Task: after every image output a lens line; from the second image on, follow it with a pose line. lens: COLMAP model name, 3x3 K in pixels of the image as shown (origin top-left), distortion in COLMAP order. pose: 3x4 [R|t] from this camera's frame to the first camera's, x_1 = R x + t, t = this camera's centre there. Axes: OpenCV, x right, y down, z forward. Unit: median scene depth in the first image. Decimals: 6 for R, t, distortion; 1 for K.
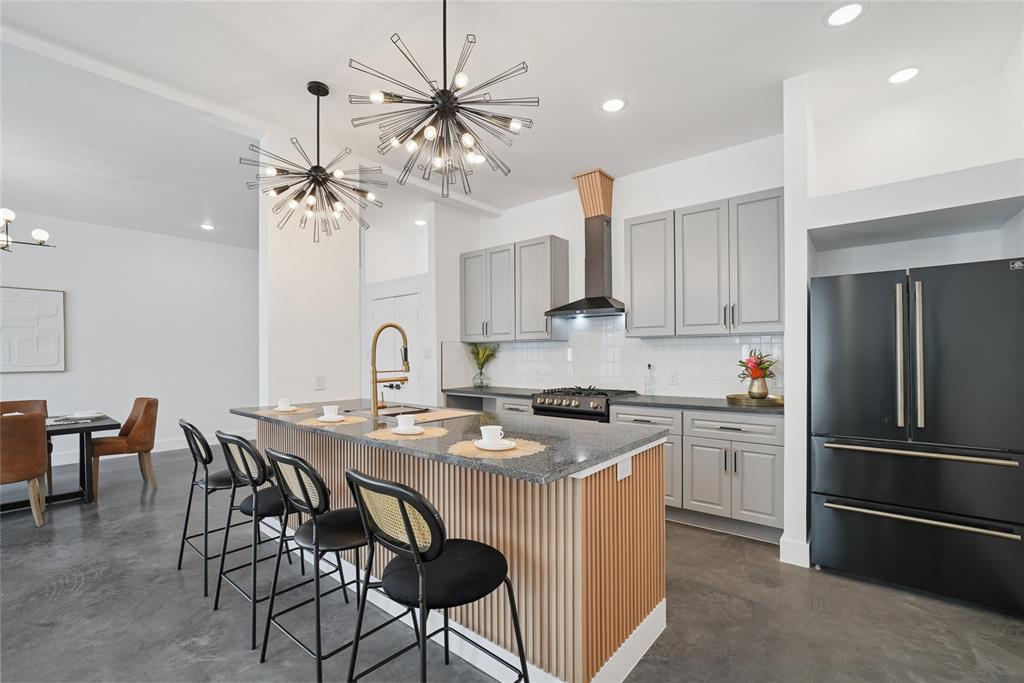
lens RADIAL K [[448.8, 0, 506.4], [0, 448.8, 356.3], [0, 0, 1]] dist [-0.030676, 0.008304]
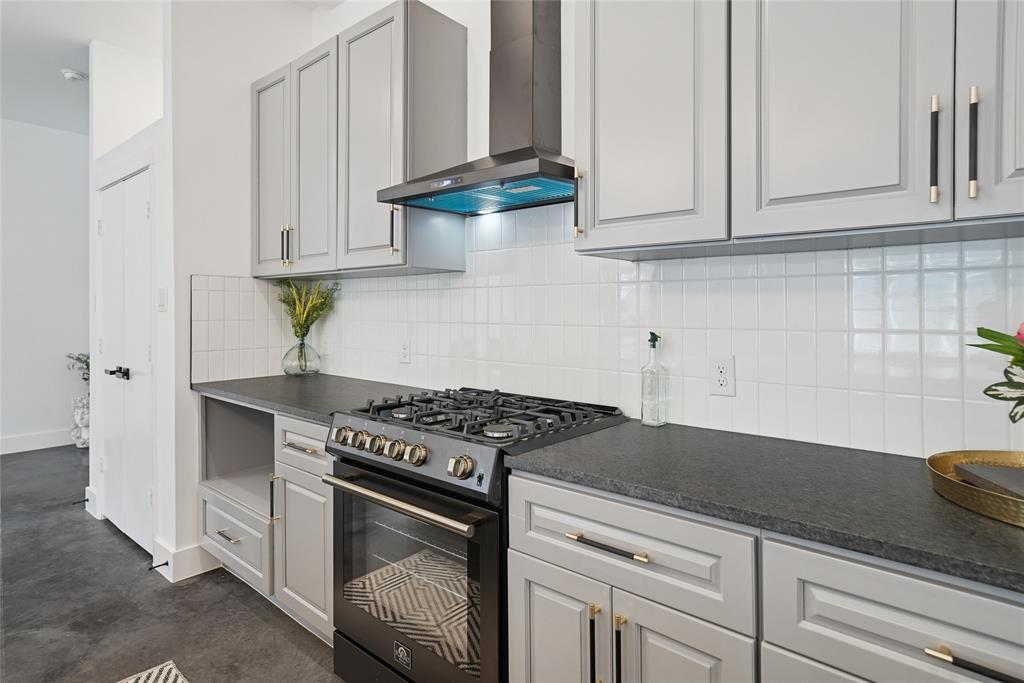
lens RADIAL K [[556.2, 0, 508.7], [0, 556.2, 301.6], [0, 0, 1]] dist [0.018884, -0.000074]
pose [[0.999751, 0.005837, -0.021535, 0.203244], [-0.006173, 0.999860, -0.015552, 0.000284], [0.021441, 0.015681, 0.999647, 0.530542]]
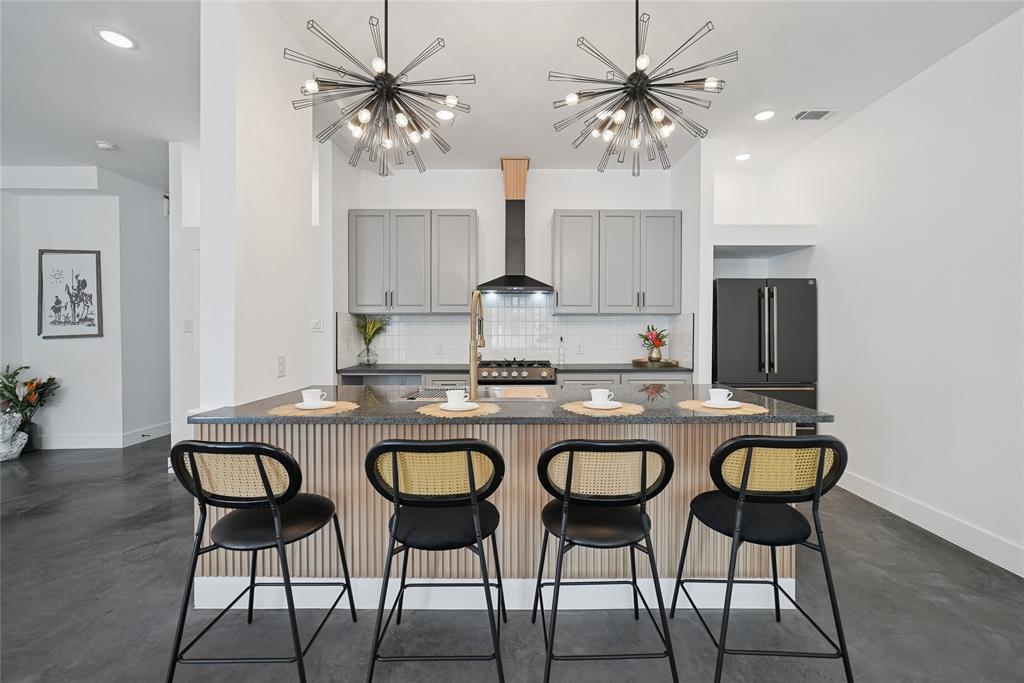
lens RADIAL K [[448.8, 0, 514.3], [0, 448.8, 336.5], [0, 0, 1]] dist [-0.030676, 0.008304]
pose [[0.761087, -0.006177, 0.648621, -0.494811], [-0.002161, 0.999925, 0.012058, 0.001677], [-0.648647, -0.010579, 0.761016, 0.181782]]
